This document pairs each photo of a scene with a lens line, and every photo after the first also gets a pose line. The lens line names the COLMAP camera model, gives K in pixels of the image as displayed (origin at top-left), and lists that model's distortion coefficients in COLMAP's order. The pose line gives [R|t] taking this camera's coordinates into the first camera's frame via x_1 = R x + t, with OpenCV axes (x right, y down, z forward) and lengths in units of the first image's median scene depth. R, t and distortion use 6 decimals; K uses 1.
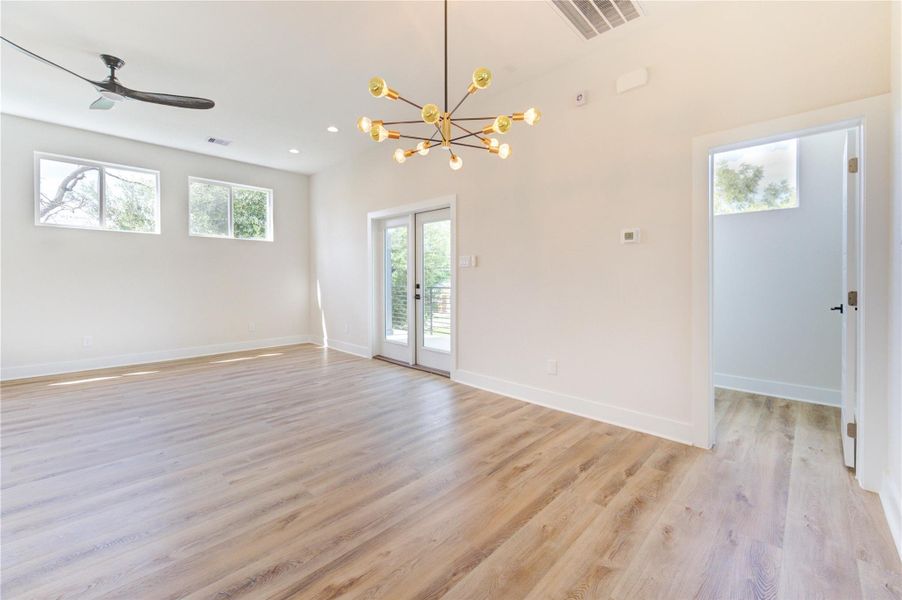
lens RADIAL K [[375.1, 0, 459.4], [0, 375.1, 280.1], [0, 0, 1]] dist [-0.011362, -0.000517]
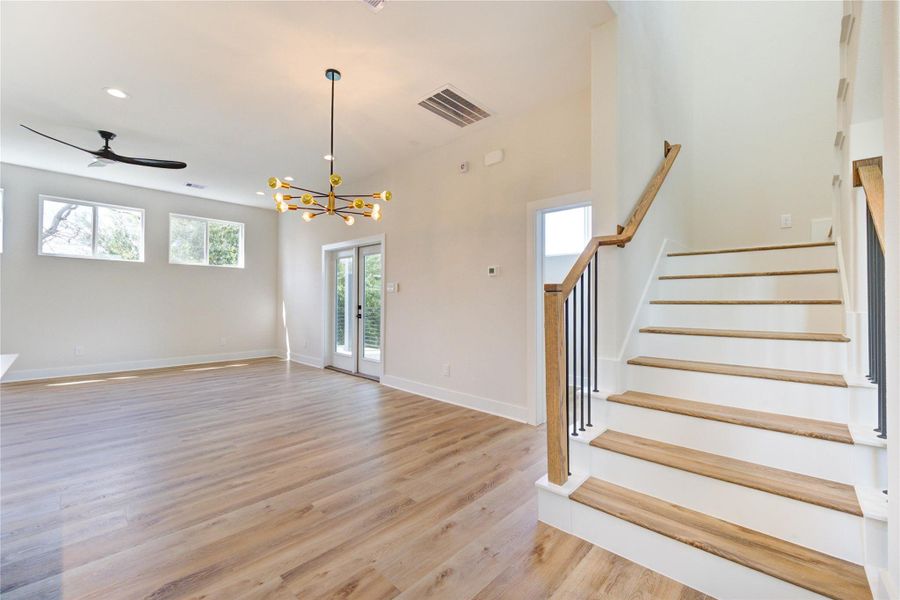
lens RADIAL K [[369.2, 0, 458.1], [0, 369.2, 294.2], [0, 0, 1]] dist [-0.010168, -0.001037]
pose [[0.999678, 0.007597, 0.024221, 0.200806], [-0.007034, 0.999706, -0.023223, -0.000826], [-0.024391, 0.023045, 0.999437, -0.222154]]
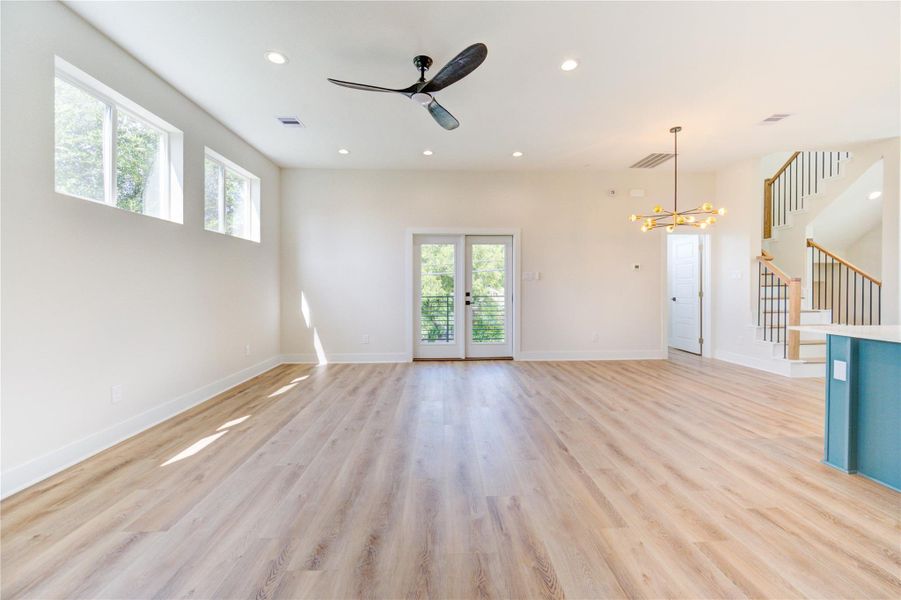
lens RADIAL K [[369.6, 0, 458.6], [0, 369.6, 294.2], [0, 0, 1]] dist [-0.010168, -0.001037]
pose [[0.690552, -0.013787, 0.723151, -1.150070], [0.008825, 0.999904, 0.010636, 0.002868], [-0.723229, -0.000963, 0.690608, 0.201652]]
